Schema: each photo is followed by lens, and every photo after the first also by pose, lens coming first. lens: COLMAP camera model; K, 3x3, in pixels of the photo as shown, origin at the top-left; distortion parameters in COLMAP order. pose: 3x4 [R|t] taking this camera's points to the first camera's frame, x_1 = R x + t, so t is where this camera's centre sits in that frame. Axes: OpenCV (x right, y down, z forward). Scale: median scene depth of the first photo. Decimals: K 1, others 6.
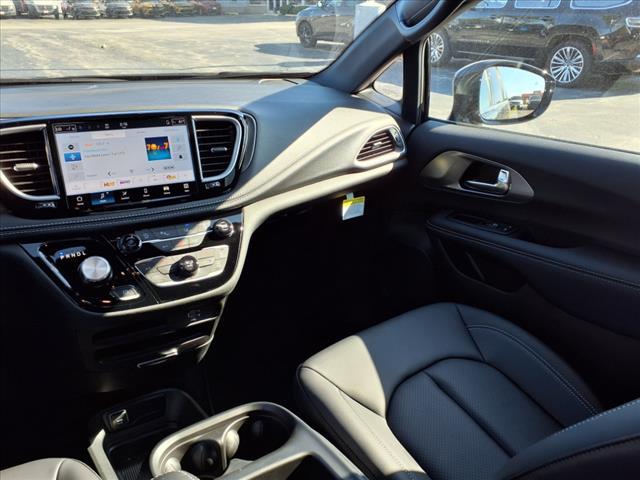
lens RADIAL K [[498.3, 0, 320.3], [0, 498.3, 248.0], [0, 0, 1]] dist [-0.000309, -0.003112]
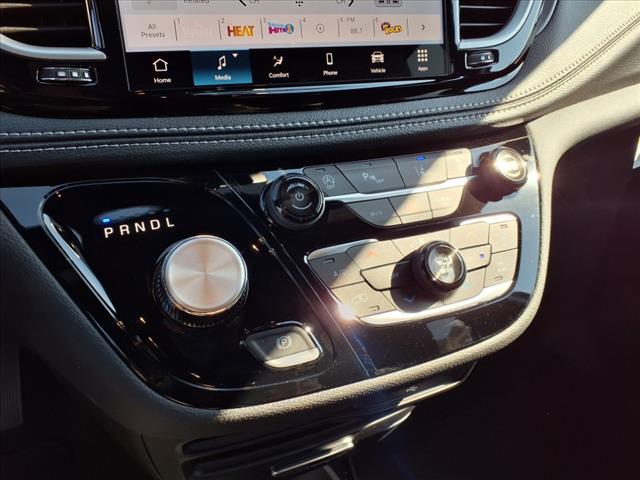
lens RADIAL K [[517.9, 0, 320.0], [0, 517.9, 240.0], [0, 0, 1]] dist [0.091036, -0.130156]
pose [[0.990167, 0.061881, -0.125458, -0.304834], [-0.052557, 0.995697, 0.076320, -0.010197], [0.129641, -0.068976, 0.989159, 0.613608]]
